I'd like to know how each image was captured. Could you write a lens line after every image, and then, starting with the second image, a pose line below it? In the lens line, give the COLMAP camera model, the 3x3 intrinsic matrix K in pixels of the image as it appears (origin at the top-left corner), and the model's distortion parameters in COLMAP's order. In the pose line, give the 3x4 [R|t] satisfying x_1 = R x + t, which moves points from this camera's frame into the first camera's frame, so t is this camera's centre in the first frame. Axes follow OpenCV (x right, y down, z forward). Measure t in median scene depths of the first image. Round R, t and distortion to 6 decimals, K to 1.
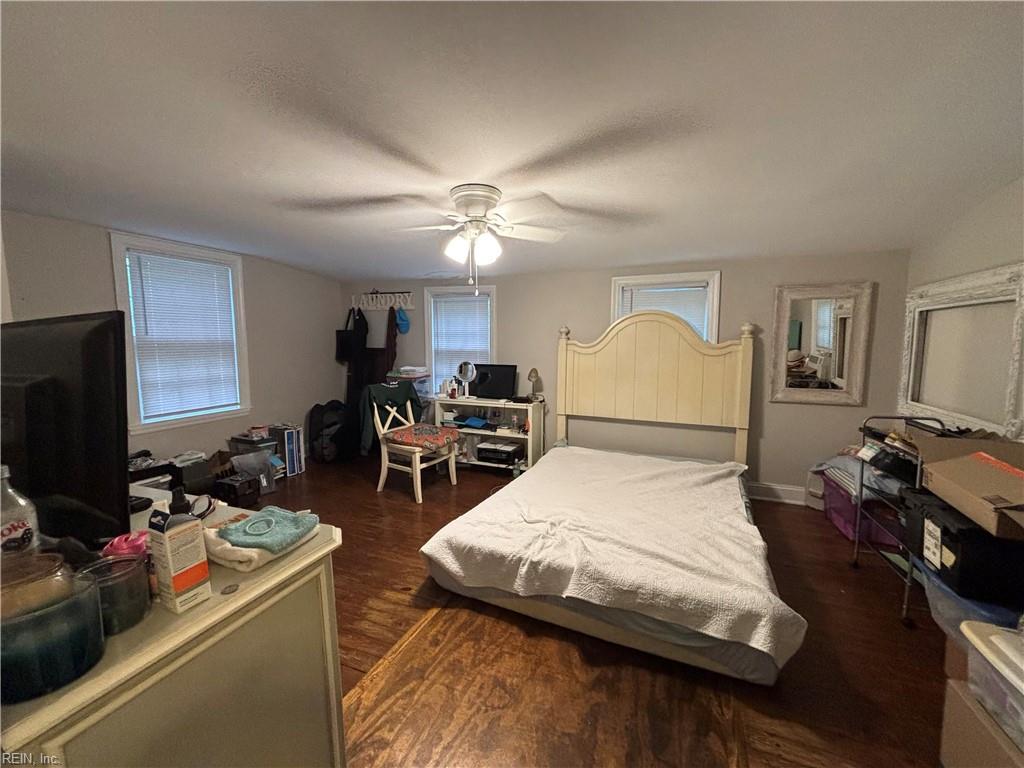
lens RADIAL K [[411.5, 0, 512.0], [0, 411.5, 384.0], [0, 0, 1]] dist [0.002996, -0.000780]
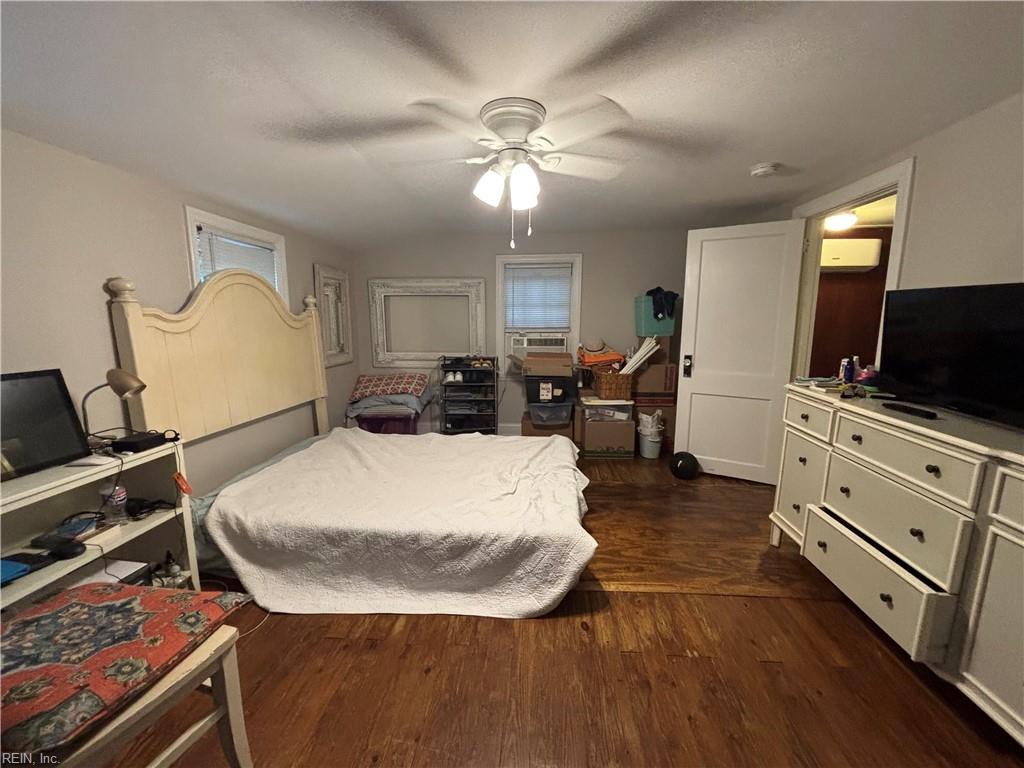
lens RADIAL K [[411.5, 0, 512.0], [0, 411.5, 384.0], [0, 0, 1]] dist [0.002996, -0.000780]
pose [[-0.306543, -0.152462, 0.939567, -0.831006], [0.097742, 0.976829, 0.190398, -0.113382], [-0.946825, 0.150200, -0.284538, 1.212482]]
